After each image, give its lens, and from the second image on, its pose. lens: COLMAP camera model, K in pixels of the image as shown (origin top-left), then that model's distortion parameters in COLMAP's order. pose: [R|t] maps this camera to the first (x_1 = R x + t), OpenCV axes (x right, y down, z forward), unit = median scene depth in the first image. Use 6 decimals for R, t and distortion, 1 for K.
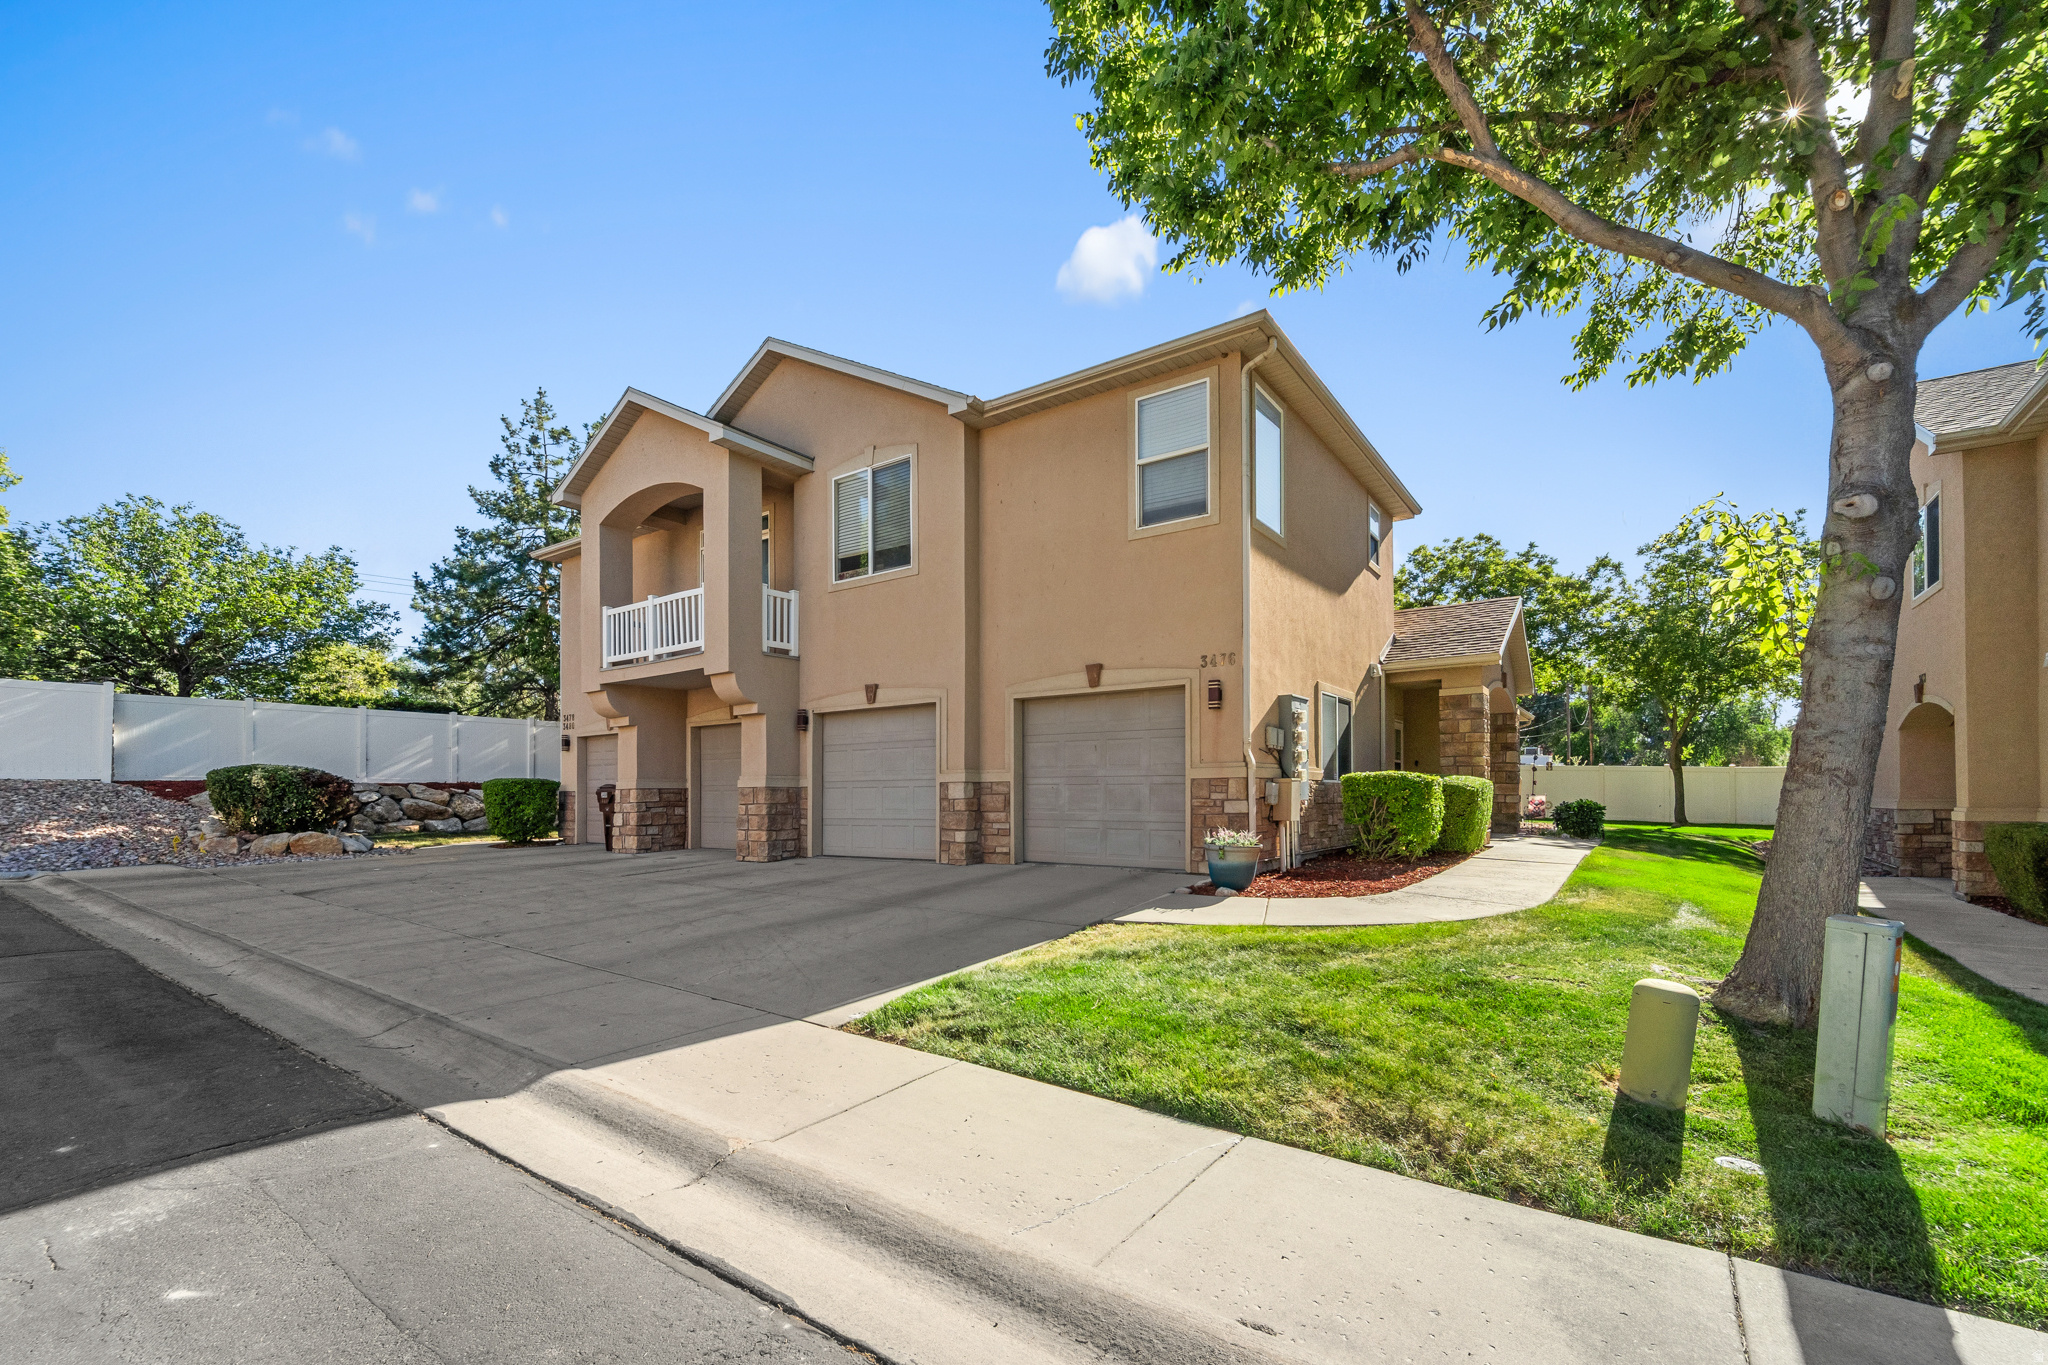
lens RADIAL K [[859.1, 0, 1023.7], [0, 859.1, 785.8], [0, 0, 1]] dist [0.000226, 0.000004]
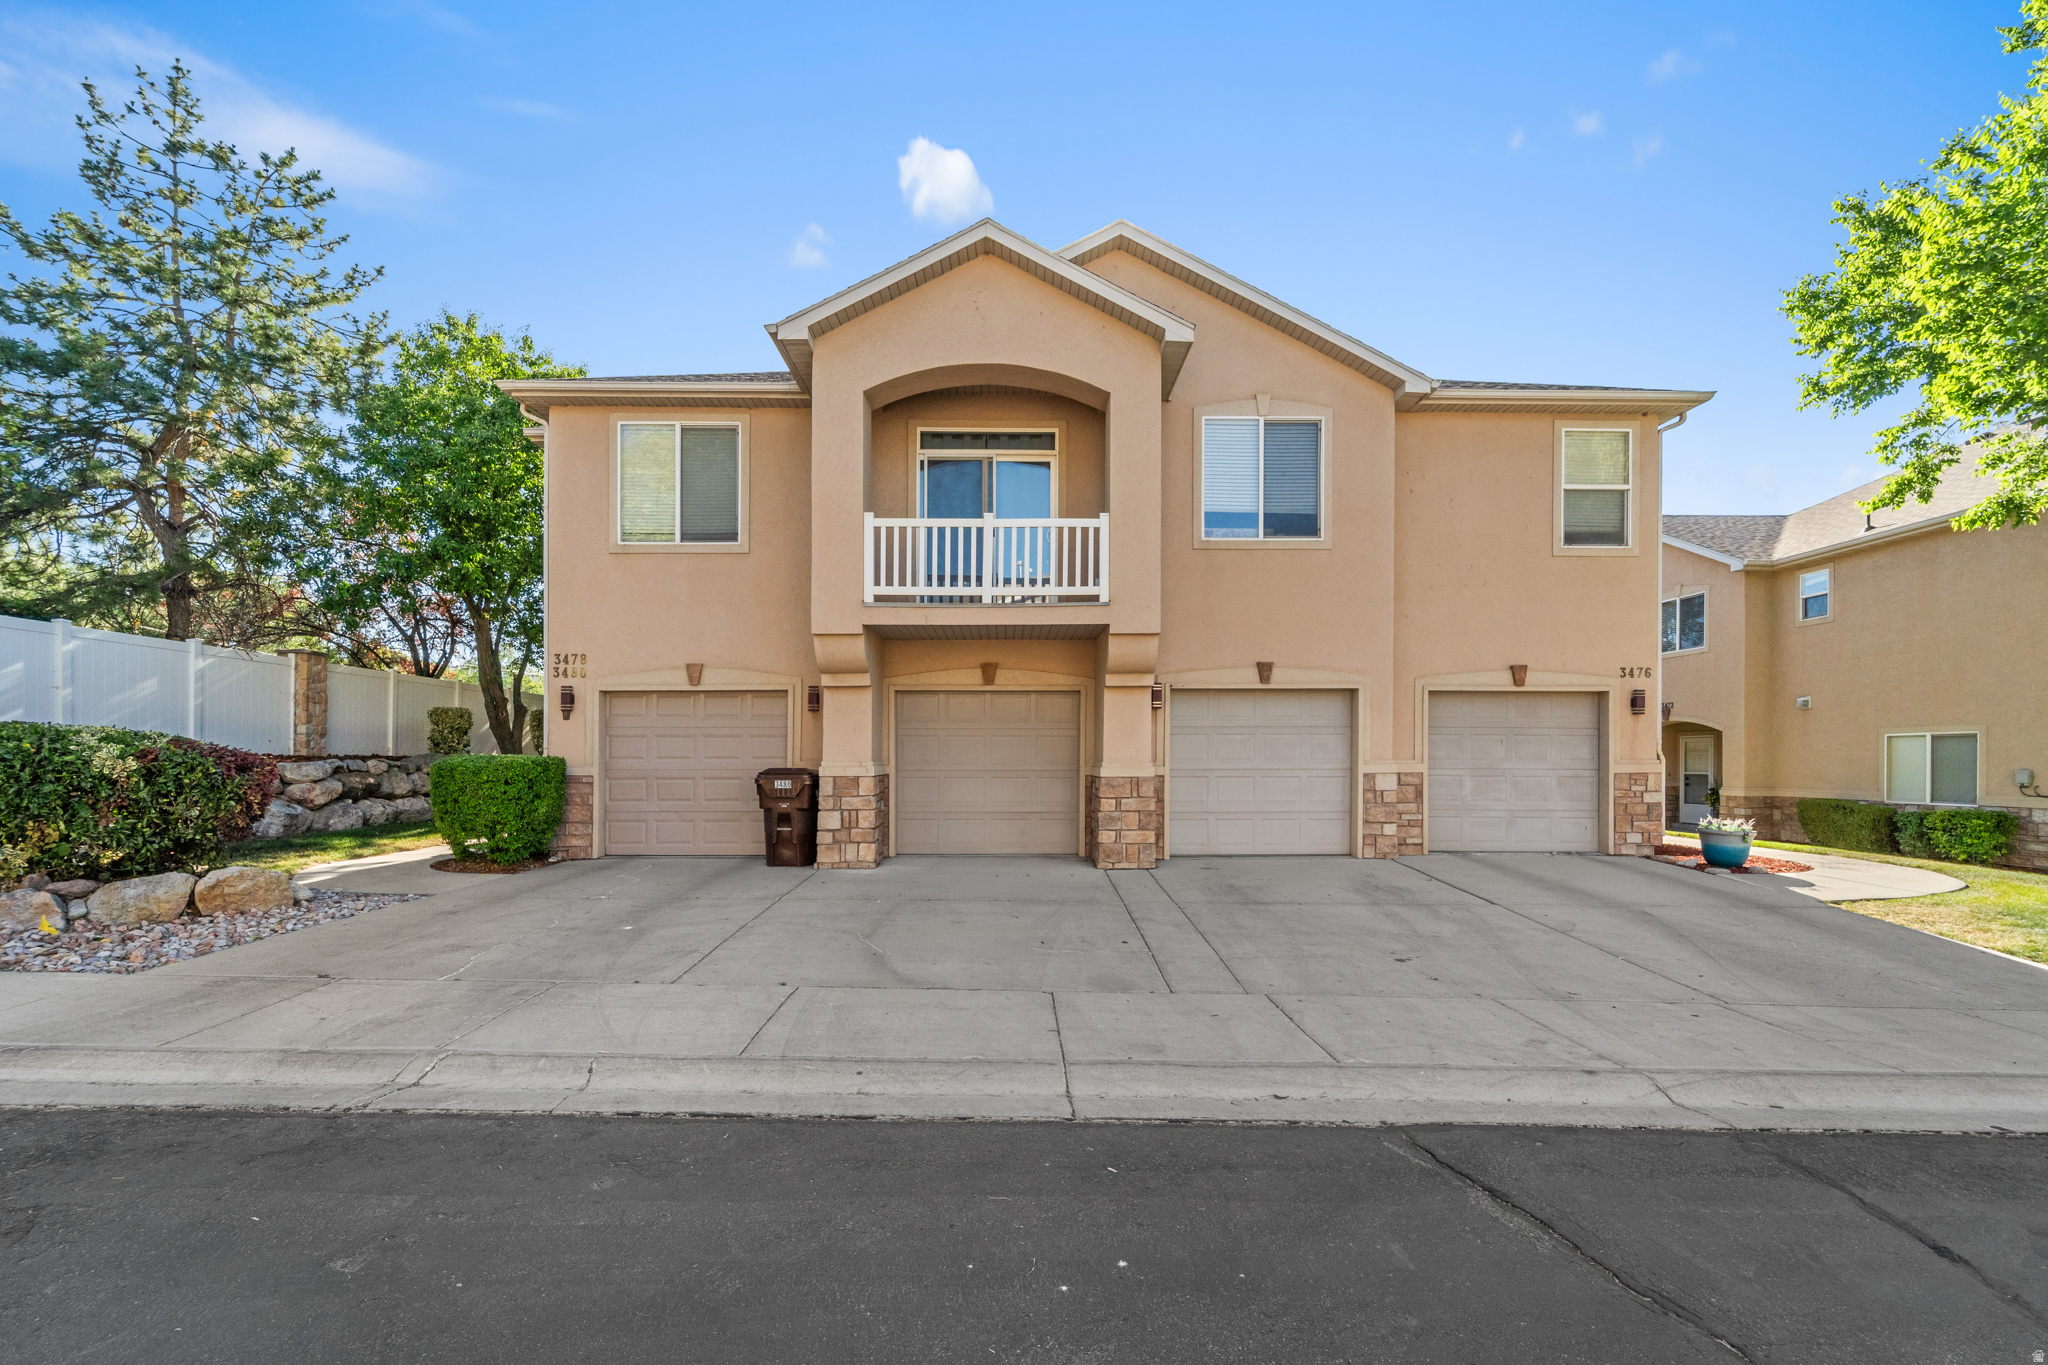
lens RADIAL K [[857.5, 0, 1024.2], [0, 857.5, 769.0], [0, 0, 1]] dist [0.001306, 0.000129]
pose [[0.813433, 0.002210, 0.581655, -0.912739], [-0.011825, 0.999849, 0.012738, -0.015514], [-0.581539, -0.017240, 0.813336, 0.424325]]
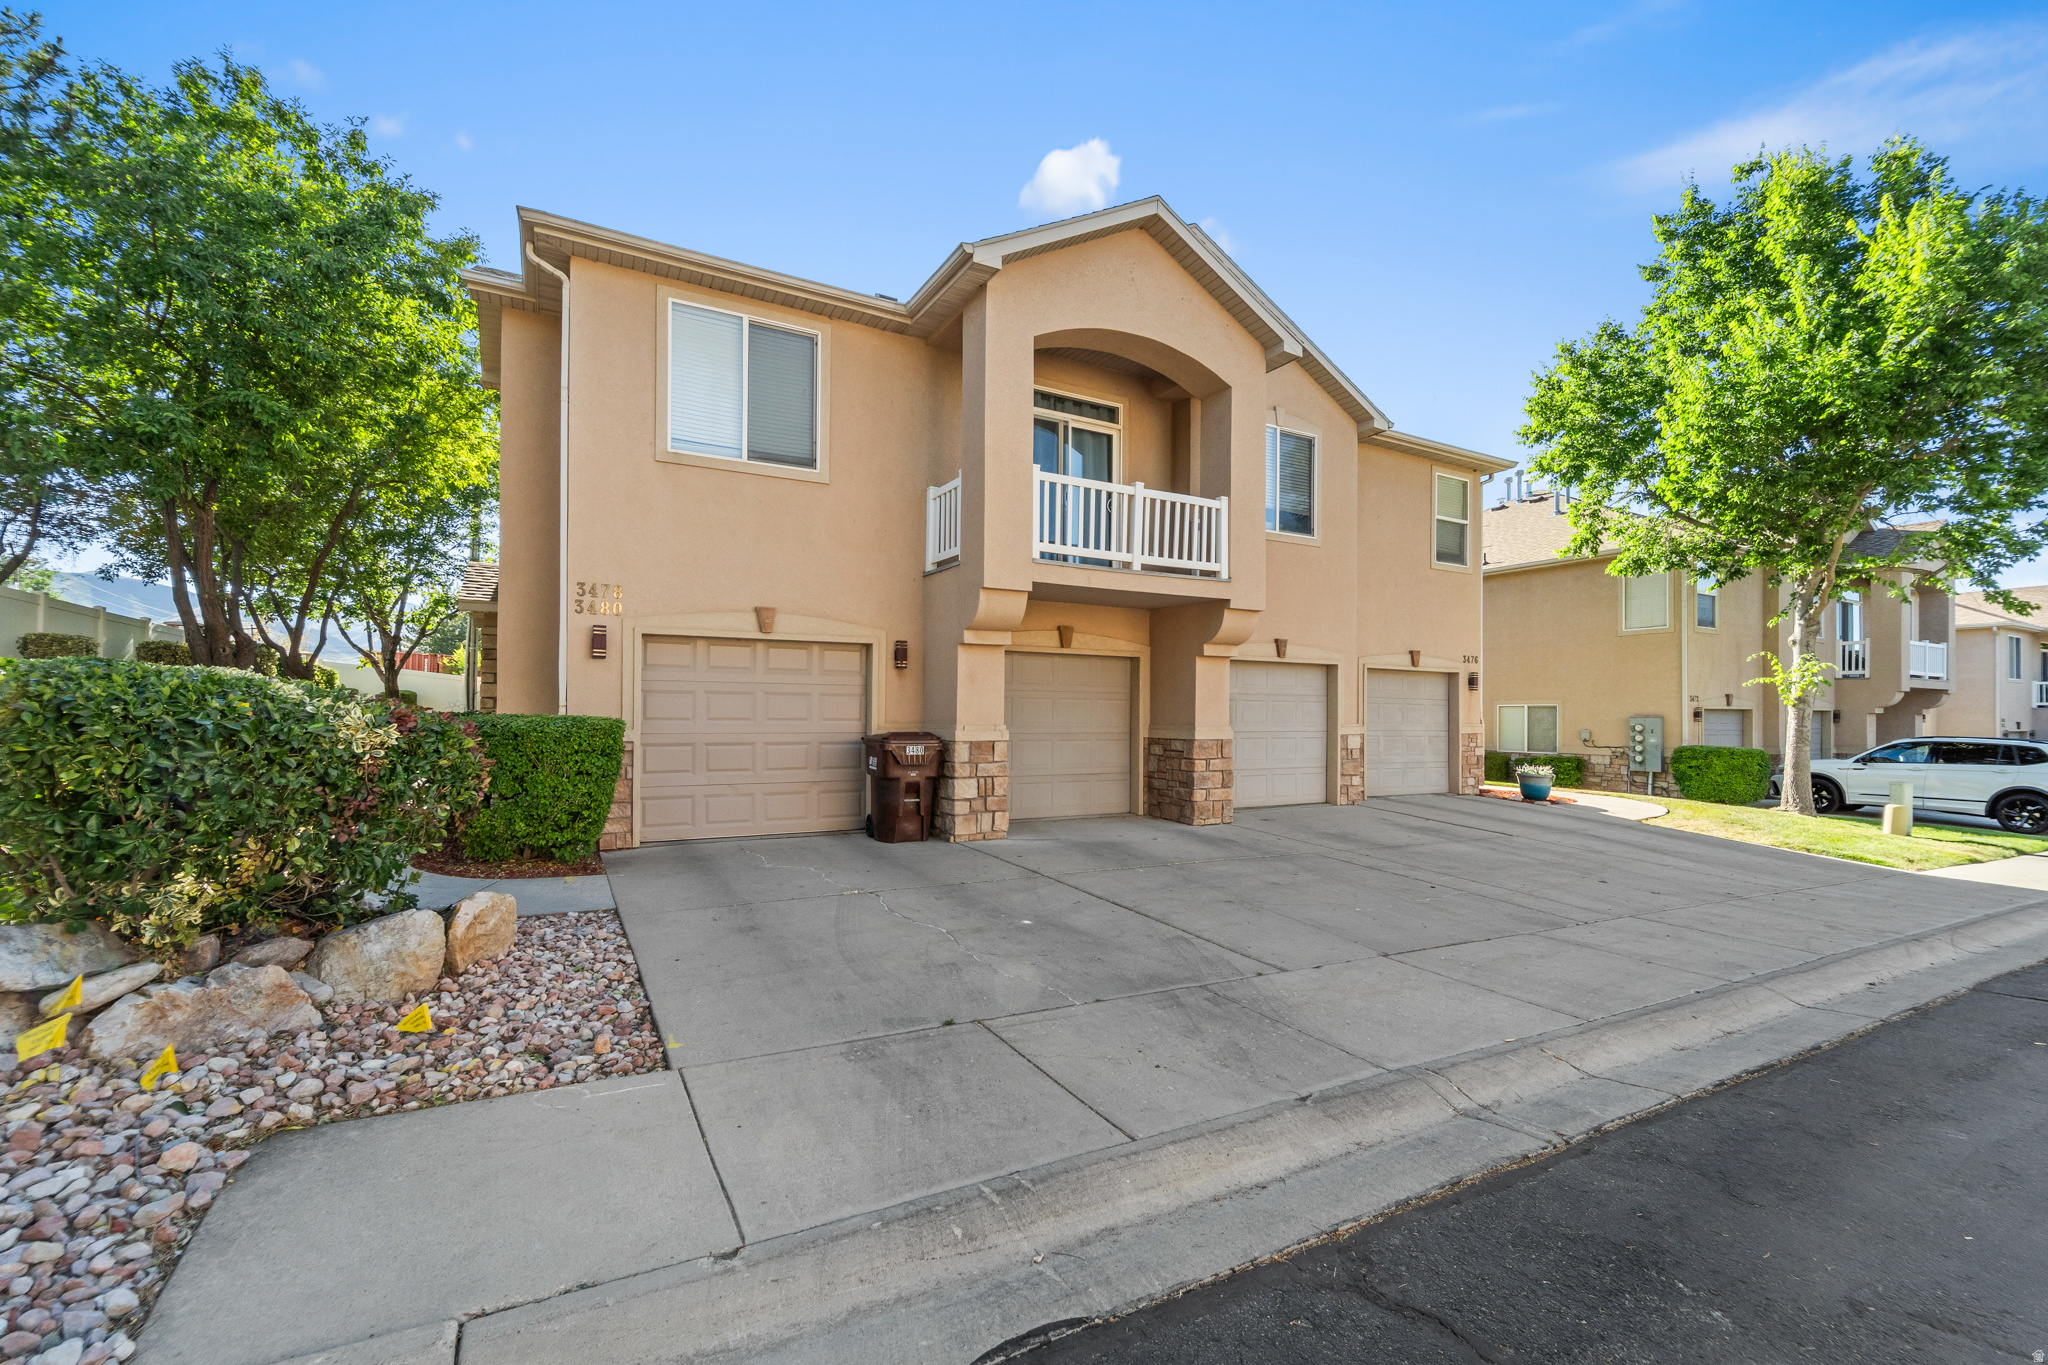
lens RADIAL K [[835.8, 0, 1020.5], [0, 835.8, 717.1], [0, 0, 1]] dist [0.008126, -0.000101]
pose [[0.452516, 0.010709, 0.891692, -1.232843], [-0.018062, 0.999833, -0.002841, -0.015862], [-0.891573, -0.014820, 0.452634, 0.834627]]
